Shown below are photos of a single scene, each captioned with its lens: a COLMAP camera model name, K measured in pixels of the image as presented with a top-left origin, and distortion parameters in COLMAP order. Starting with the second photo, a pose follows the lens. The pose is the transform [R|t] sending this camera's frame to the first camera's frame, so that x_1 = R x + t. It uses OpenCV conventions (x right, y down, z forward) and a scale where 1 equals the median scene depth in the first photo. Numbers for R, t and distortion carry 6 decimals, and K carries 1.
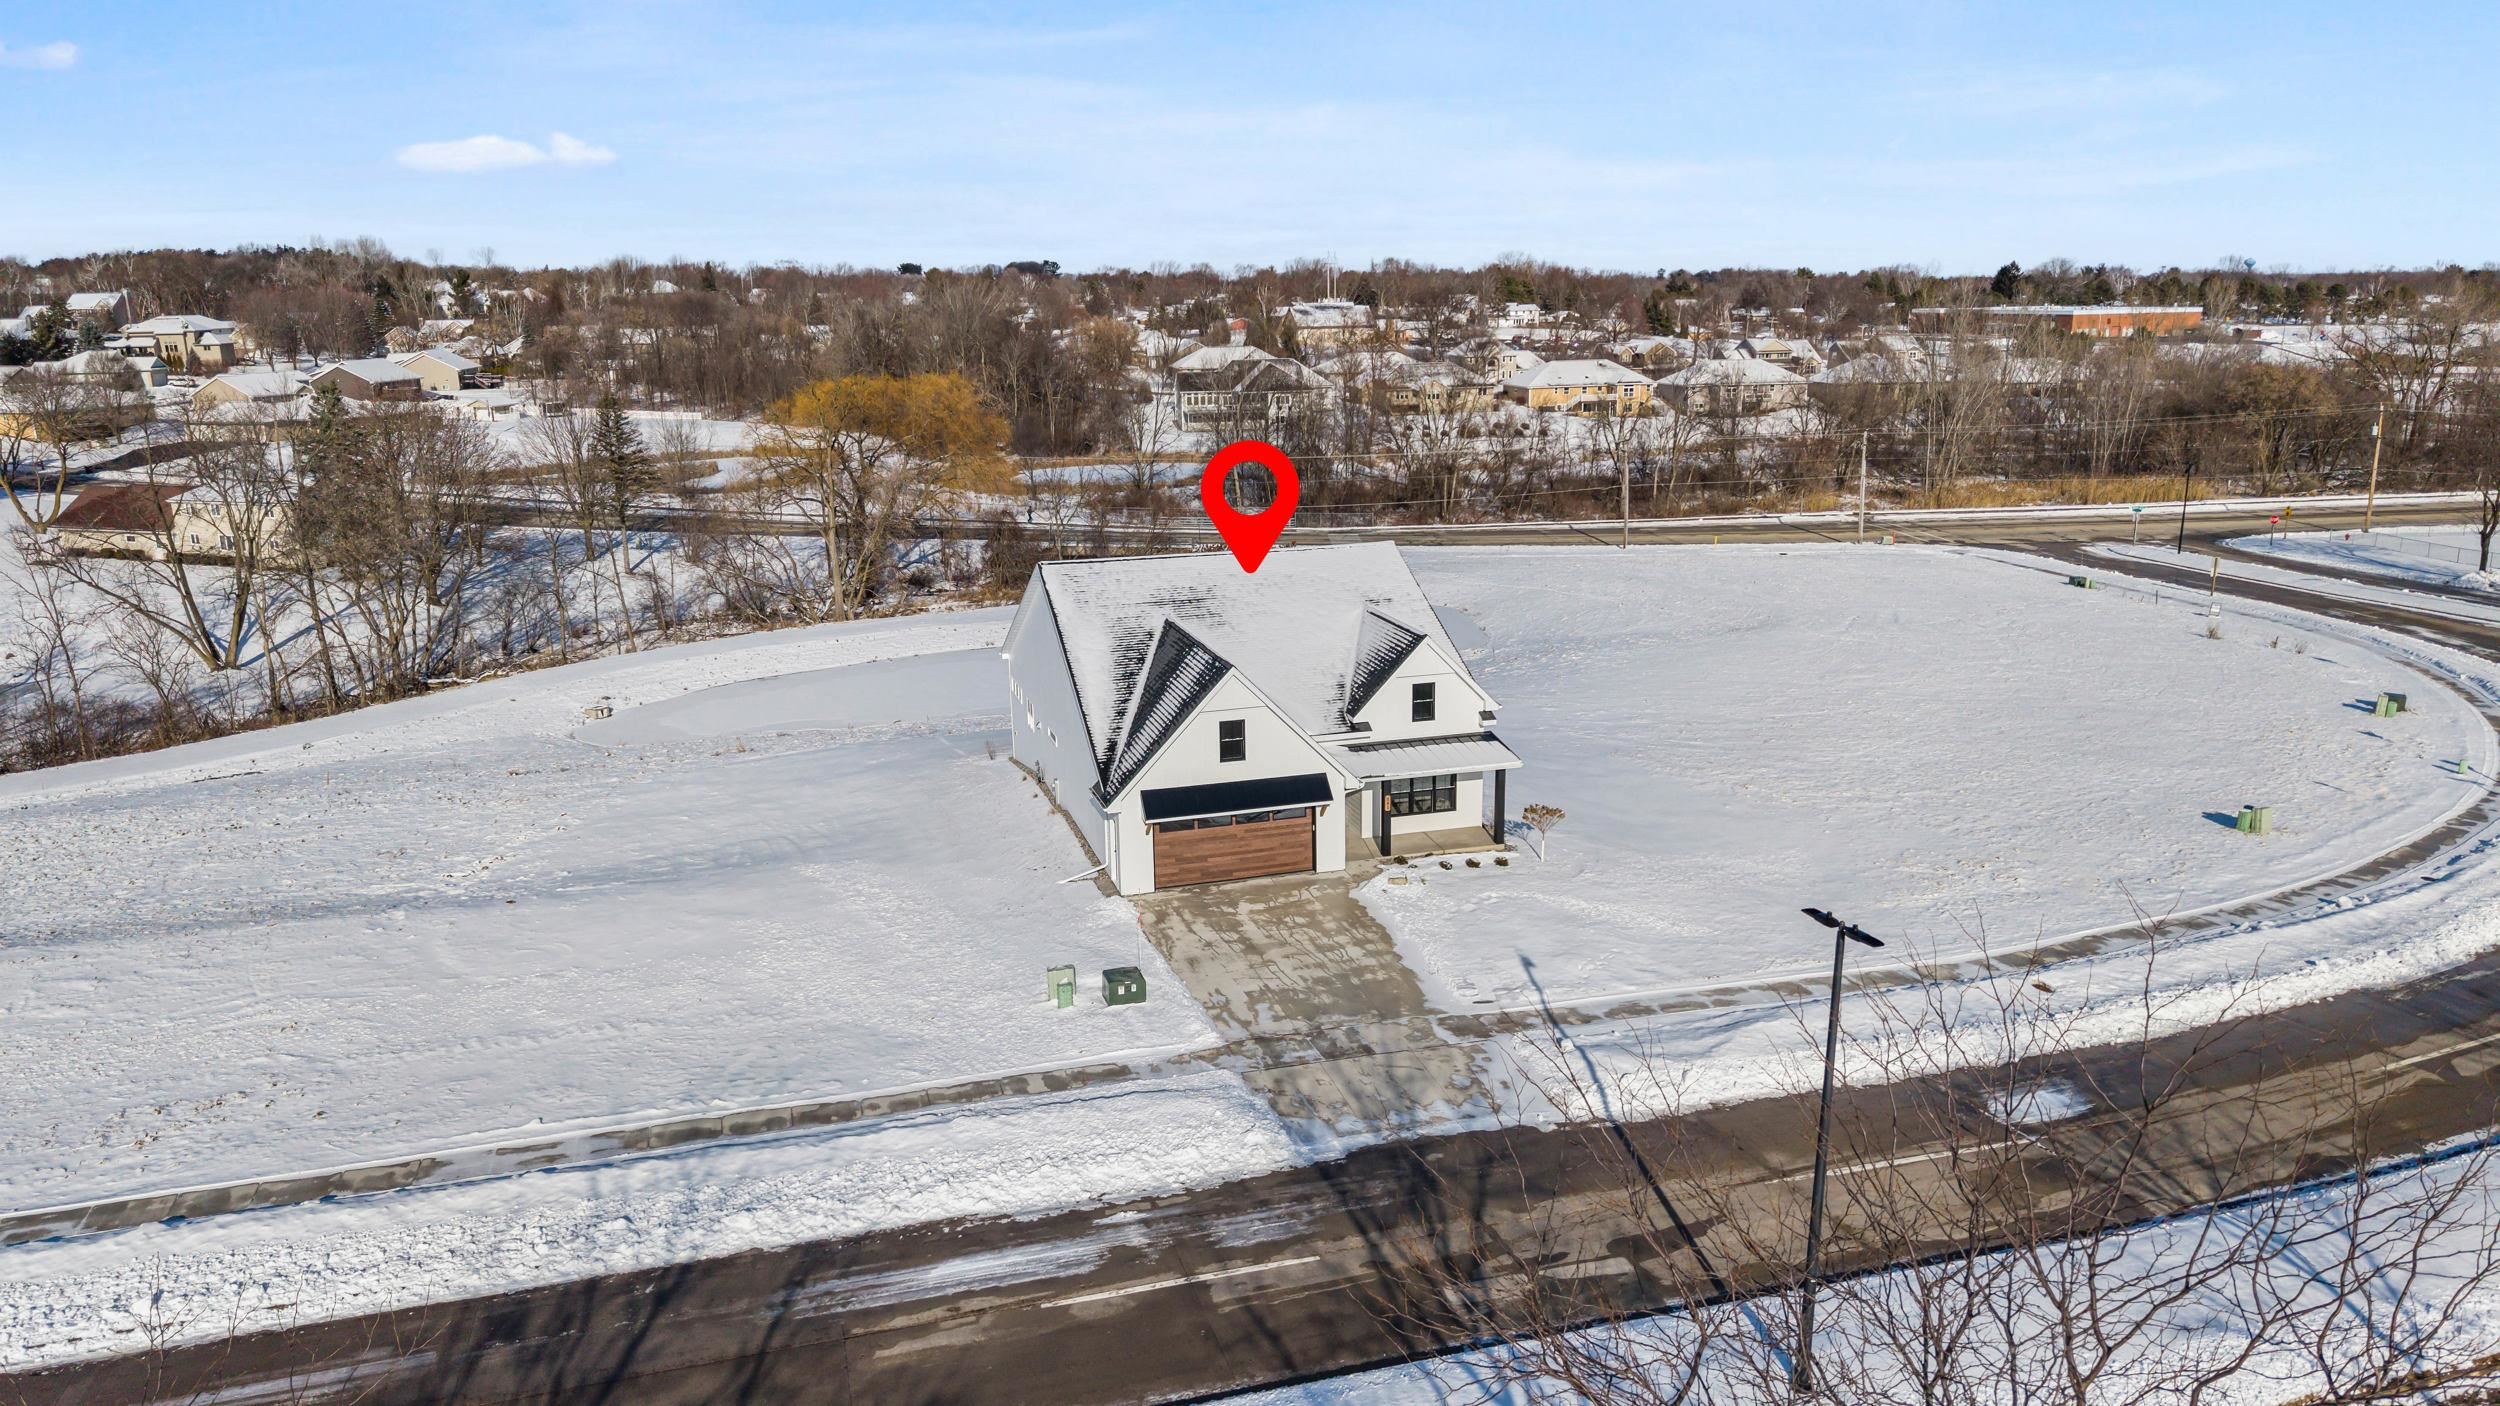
lens RADIAL K [[1681.5, 0, 1250.8], [0, 1681.5, 669.4], [0, 0, 1]] dist [0.034026, -0.039291]
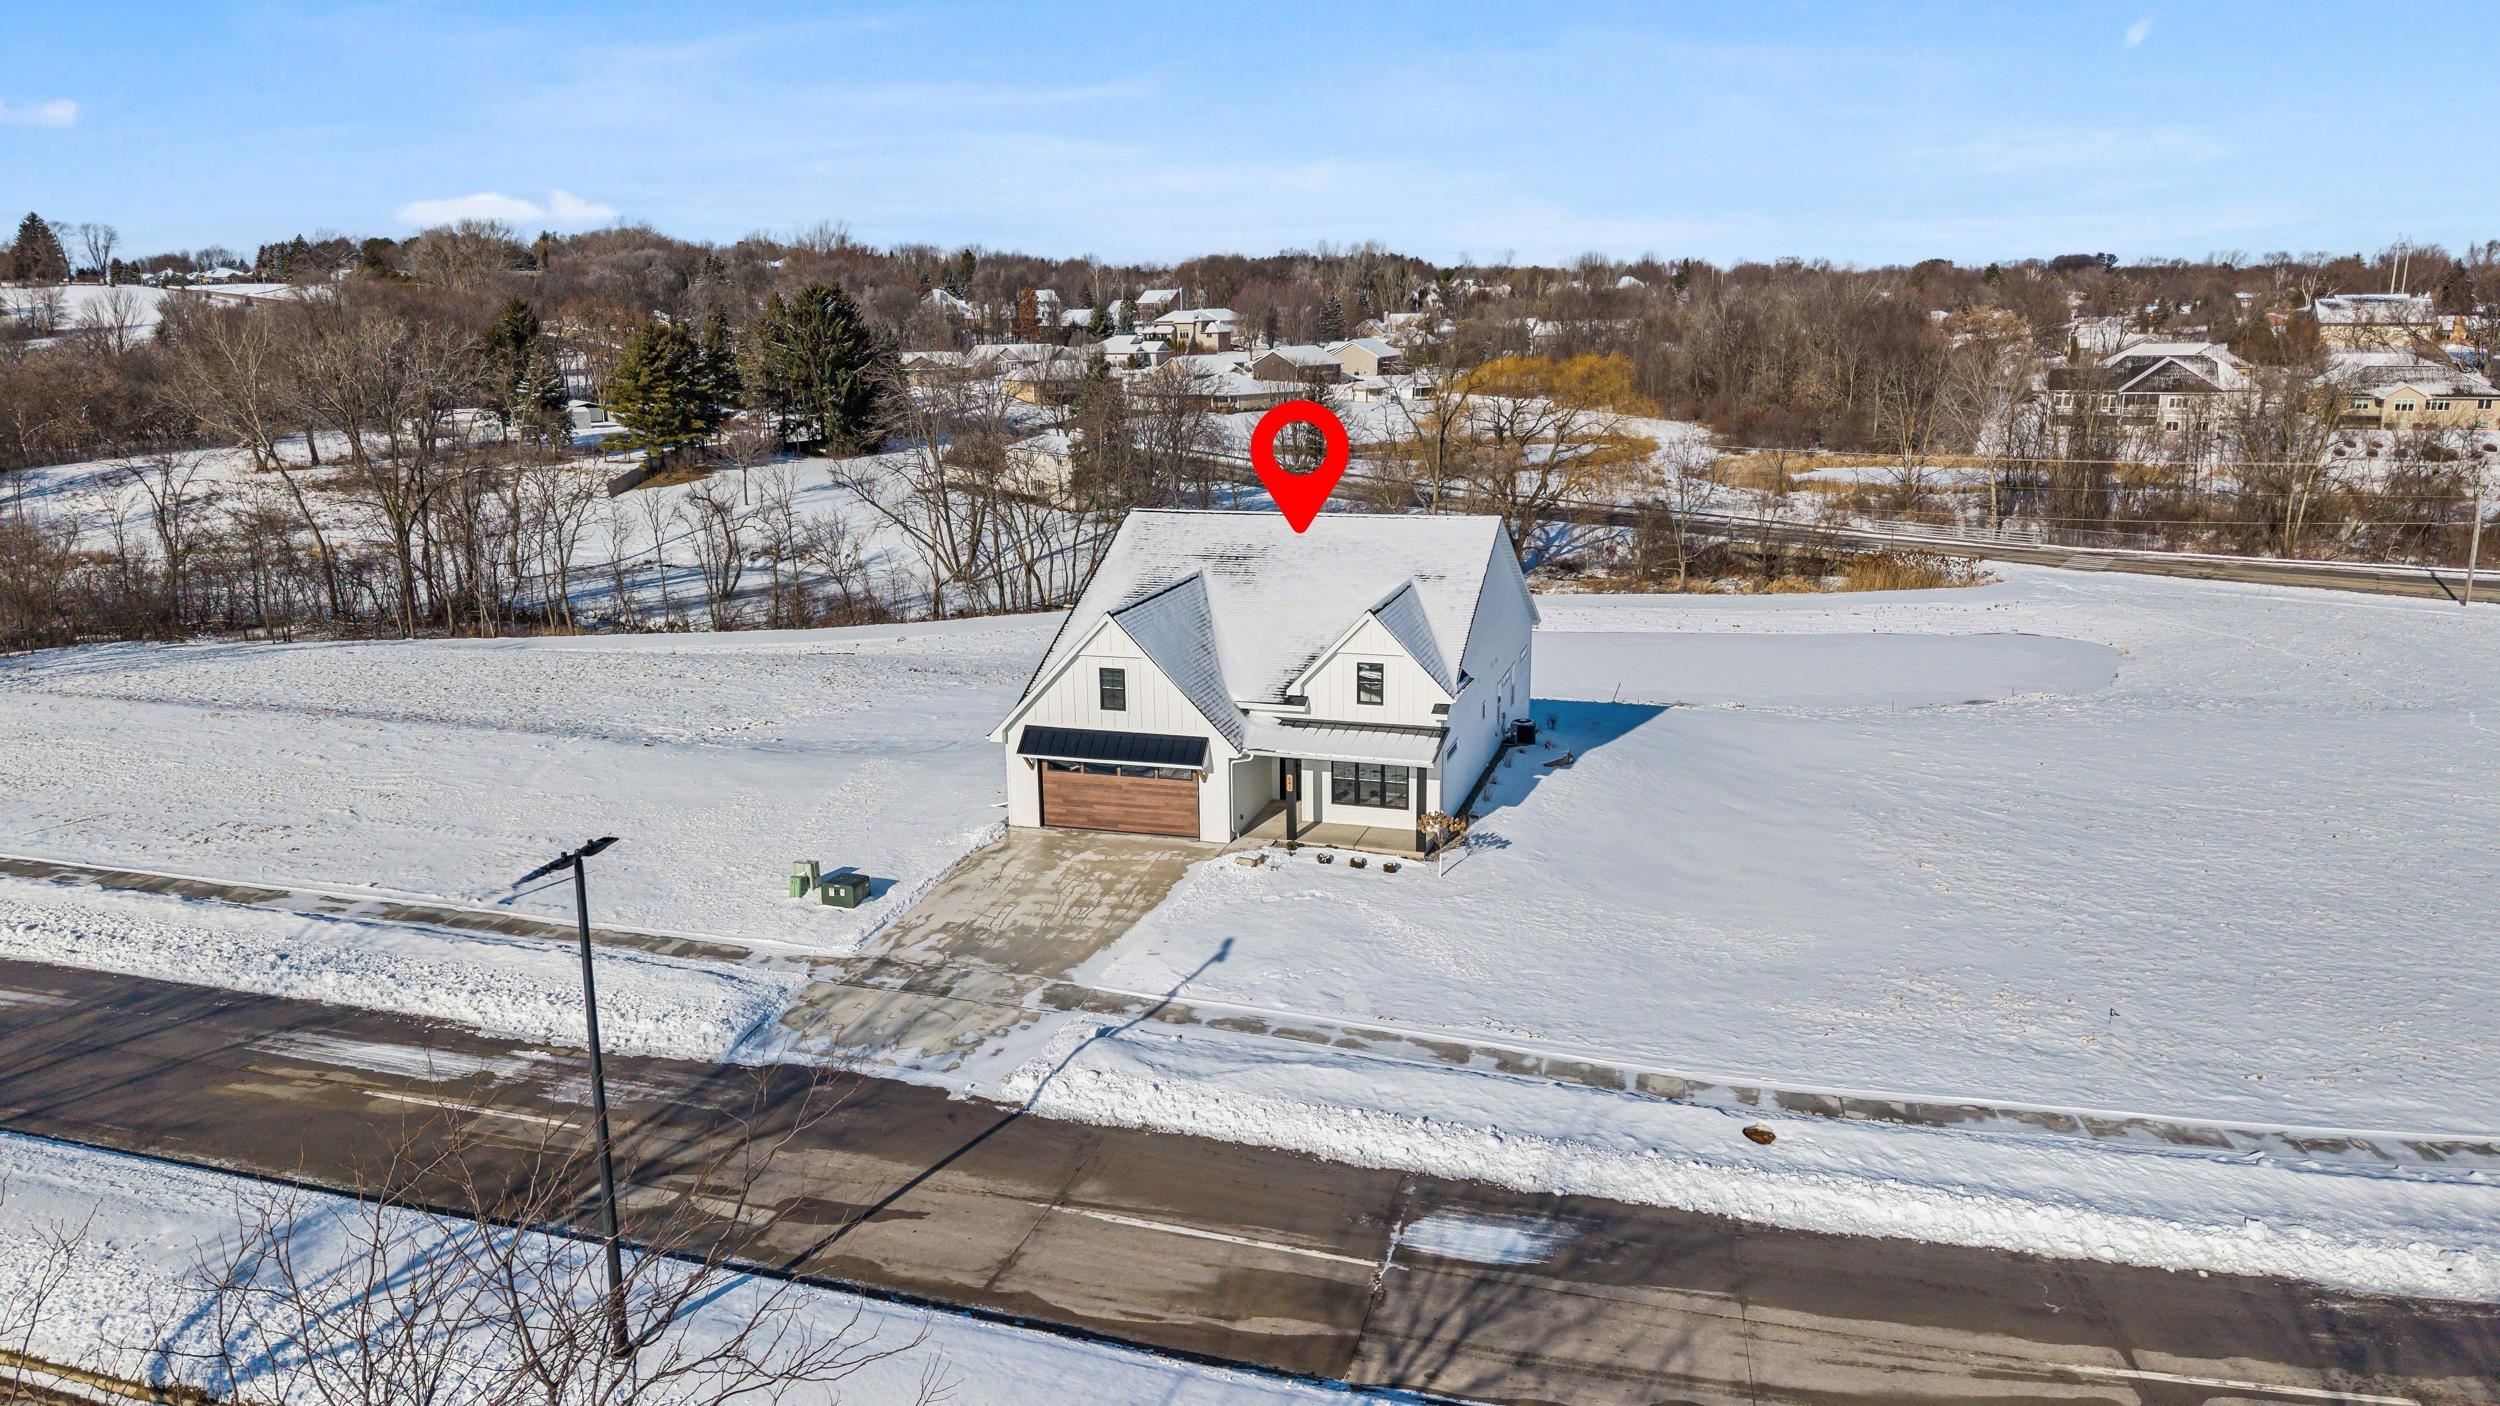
lens RADIAL K [[1681.5, 0, 1250.8], [0, 1681.5, 669.4], [0, 0, 1]] dist [0.034026, -0.039291]
pose [[0.828592, 0.121663, -0.546474, 0.563243], [-0.122132, 0.991874, 0.035641, -0.013506], [0.546370, 0.037210, 0.836717, 0.205460]]
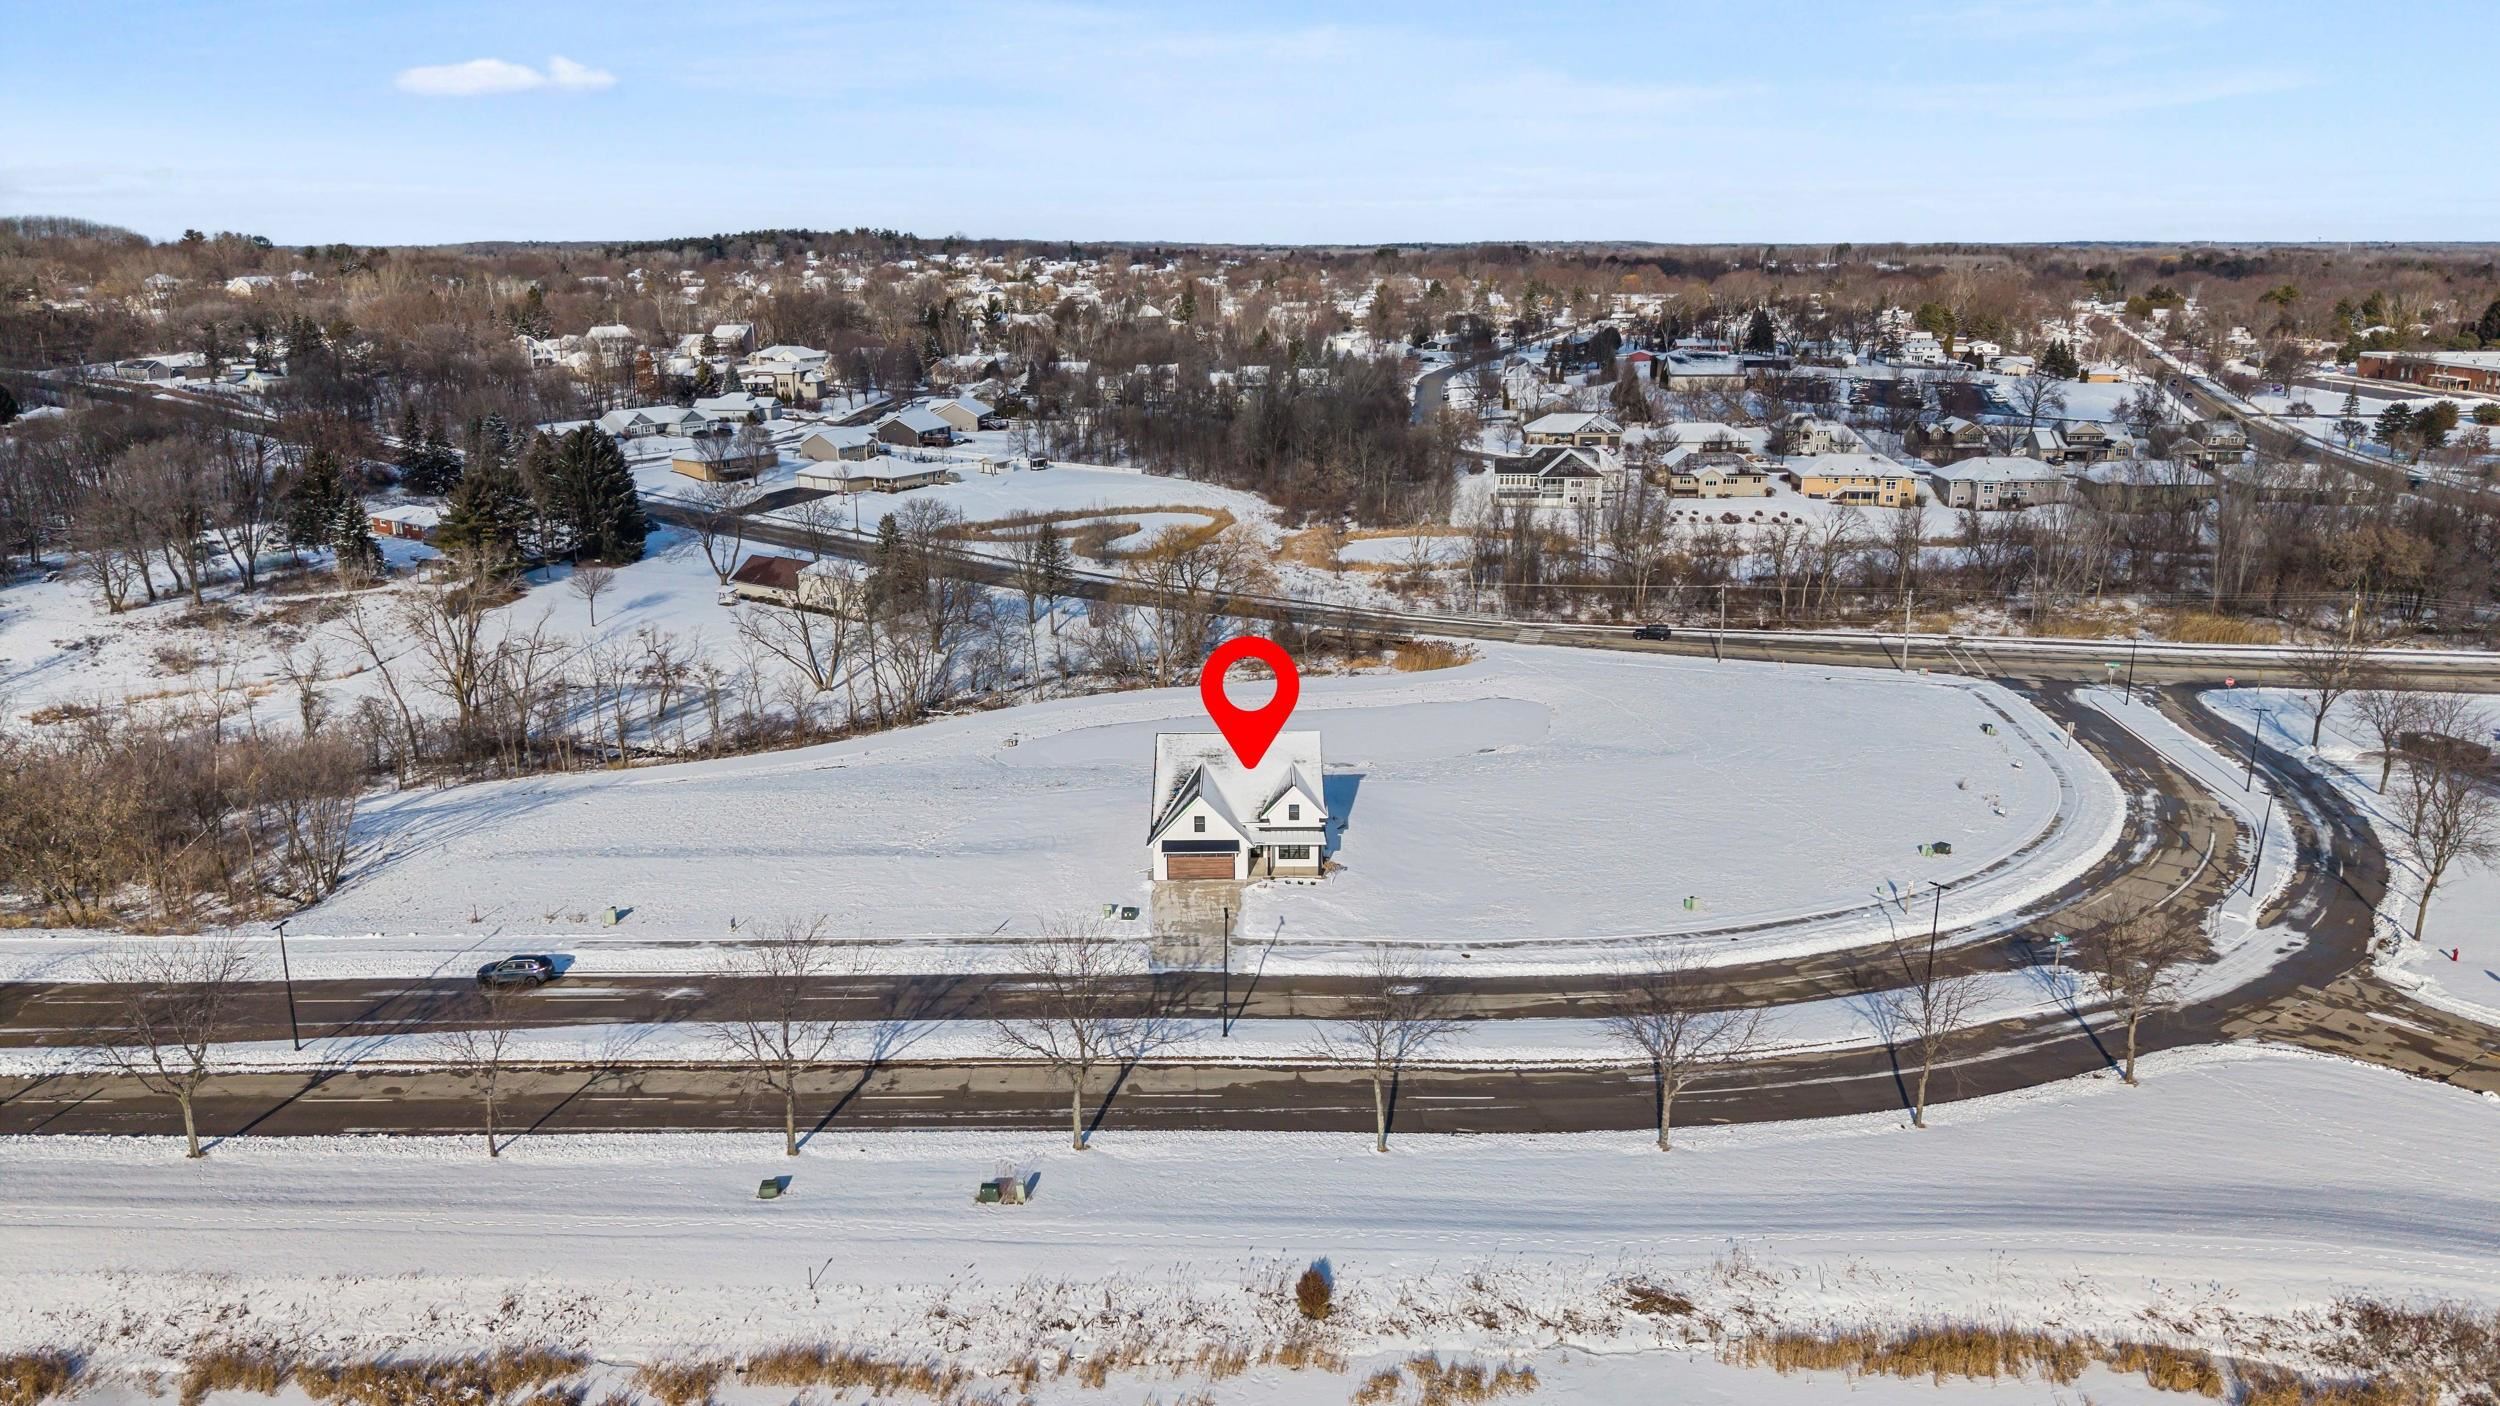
lens RADIAL K [[1698.5, 0, 1251.4], [0, 1698.5, 651.8], [0, 0, 1]] dist [0.075133, -0.146630]
pose [[0.958844, 0.075327, -0.273758, 0.704279], [-0.070172, 0.997125, 0.028591, -0.278859], [0.275125, -0.008204, 0.961374, -1.358503]]
